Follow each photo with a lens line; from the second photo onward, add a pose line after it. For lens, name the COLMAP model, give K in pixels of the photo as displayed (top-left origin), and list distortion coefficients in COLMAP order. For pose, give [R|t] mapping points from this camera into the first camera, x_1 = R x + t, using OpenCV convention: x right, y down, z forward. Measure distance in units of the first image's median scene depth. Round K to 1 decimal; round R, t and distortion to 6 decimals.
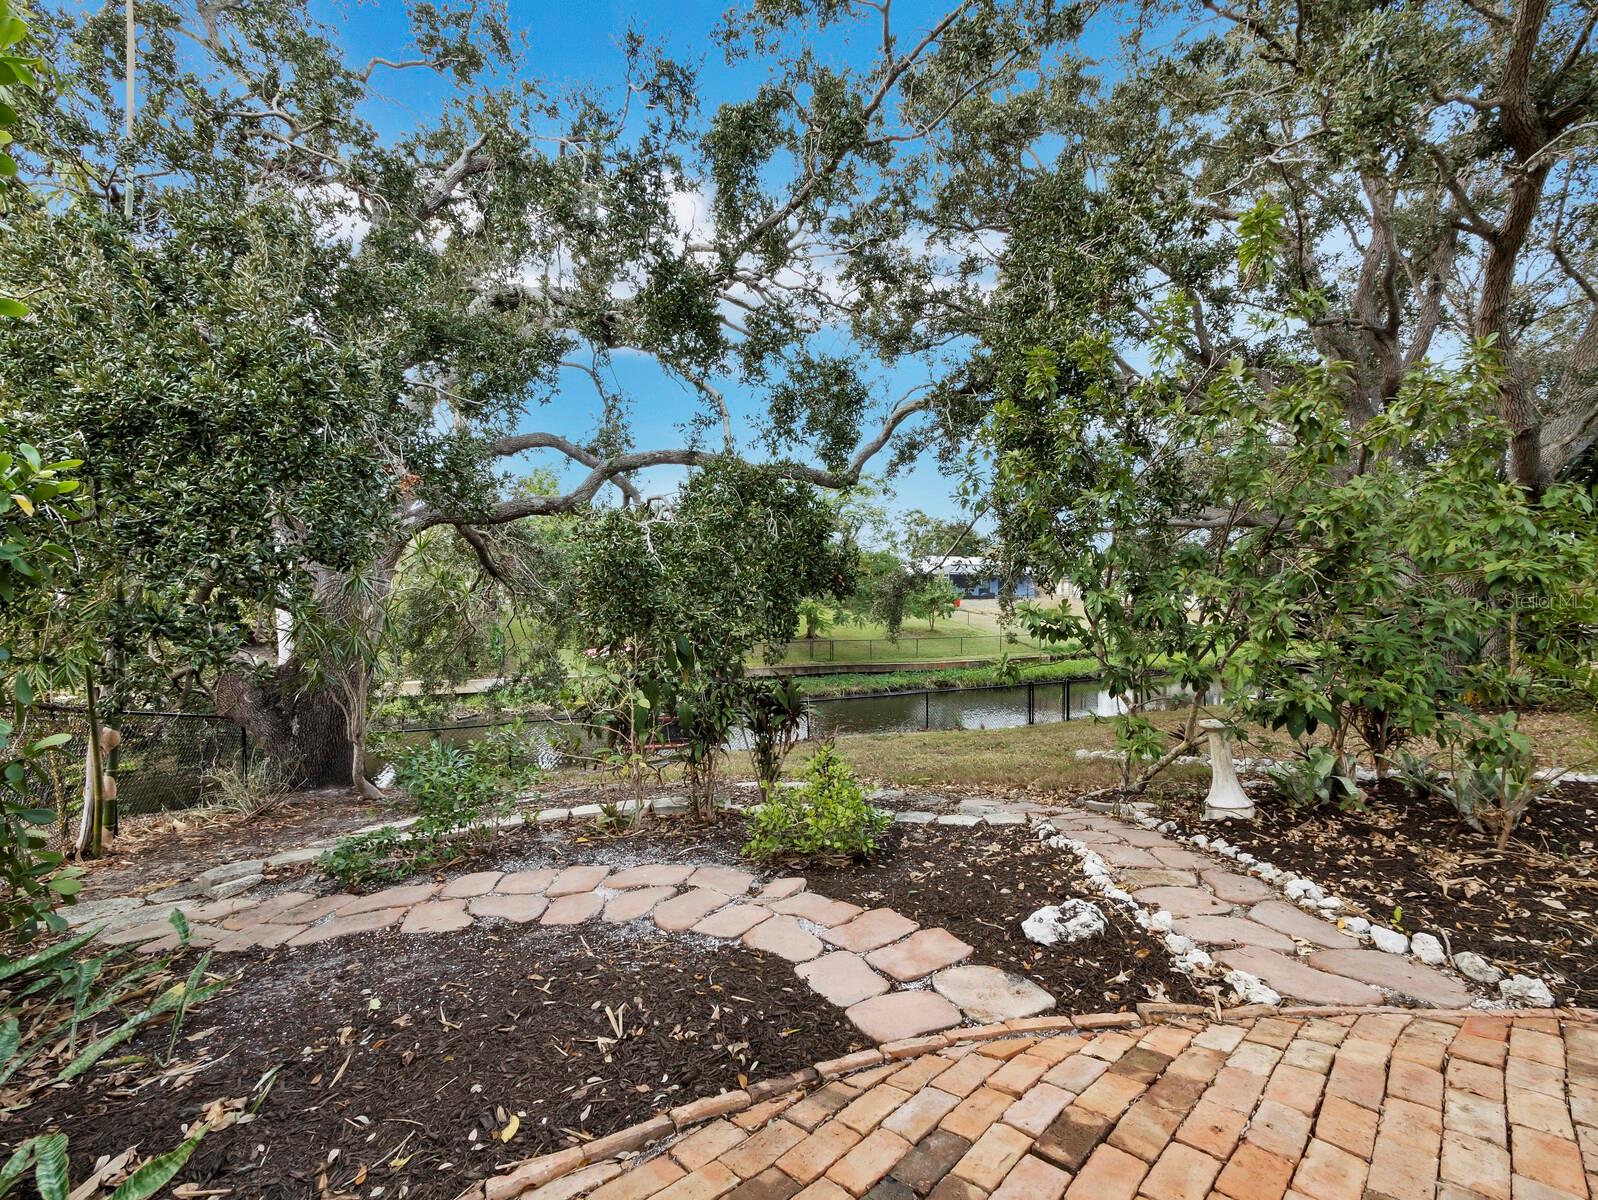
lens RADIAL K [[663.2, 0, 802.4], [0, 663.2, 603.7], [0, 0, 1]] dist [-0.008047, 0.001544]
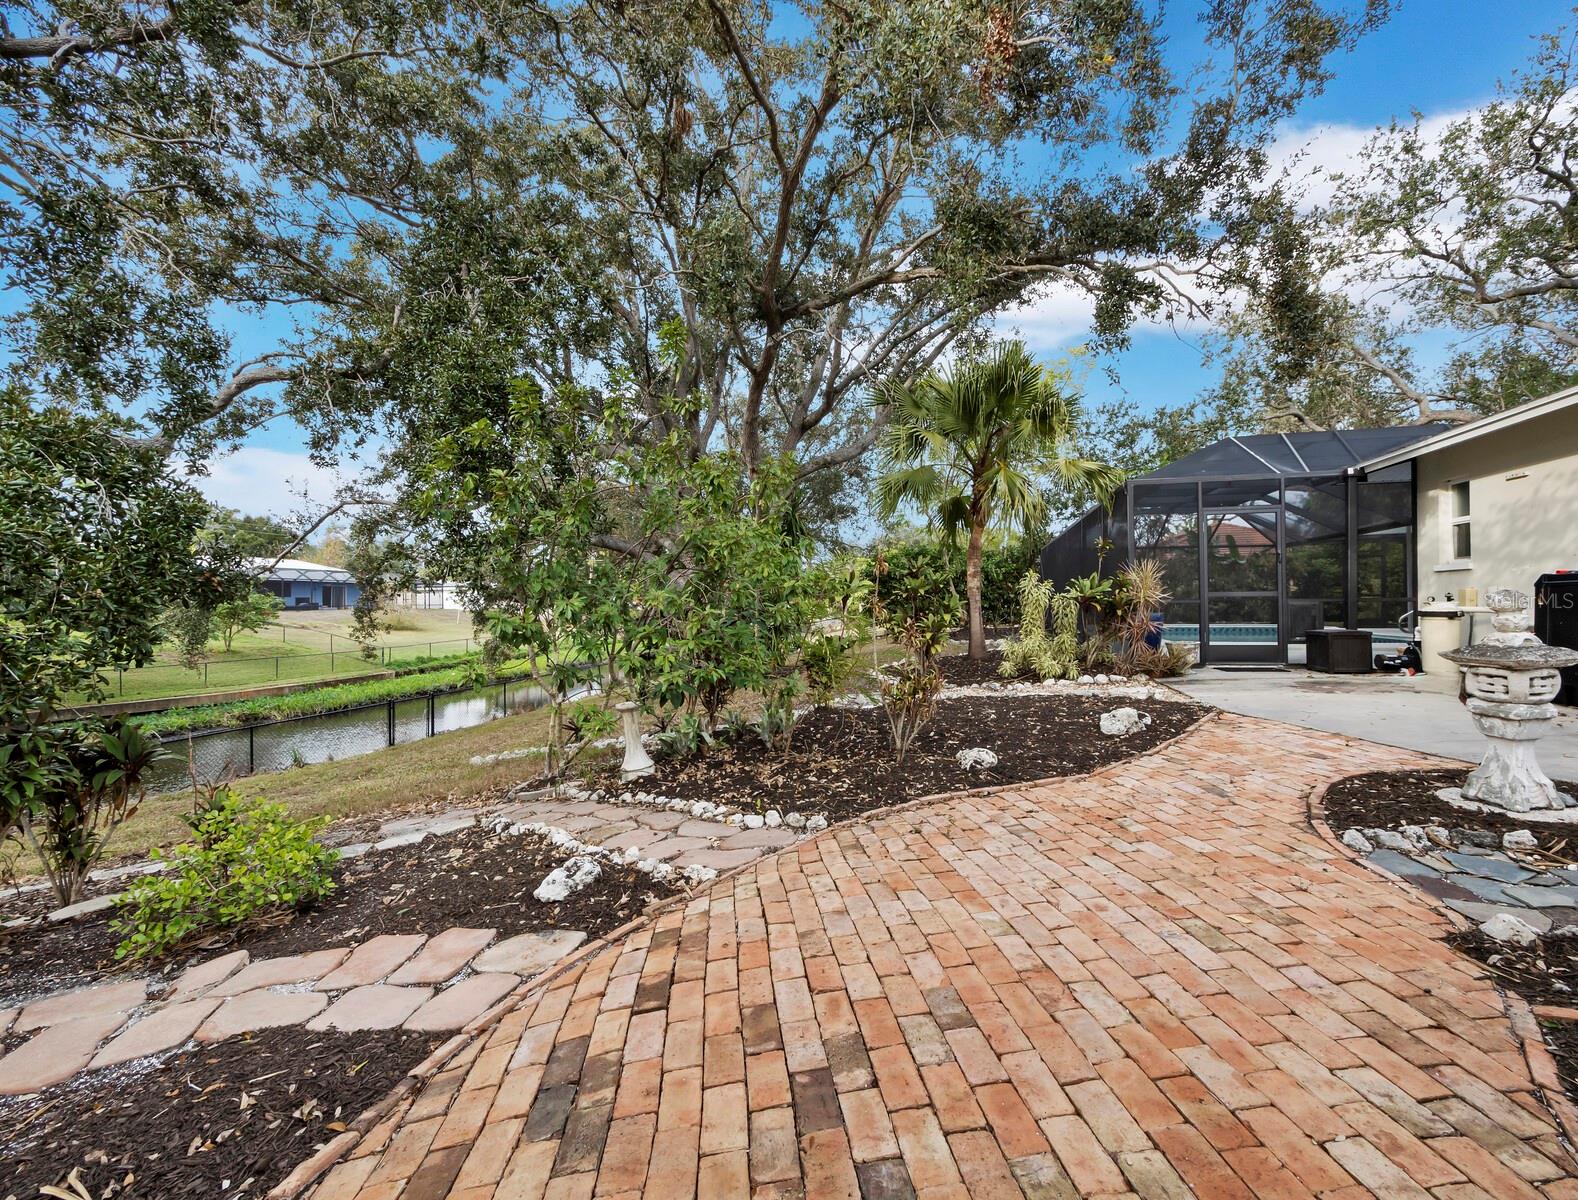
lens RADIAL K [[664.8, 0, 798.4], [0, 664.8, 612.4], [0, 0, 1]] dist [-0.005081, 0.000279]
pose [[0.608511, -0.010297, 0.793479, -0.277908], [0.012167, 0.999919, 0.003645, 0.004222], [-0.793452, 0.007436, 0.608587, -0.053285]]
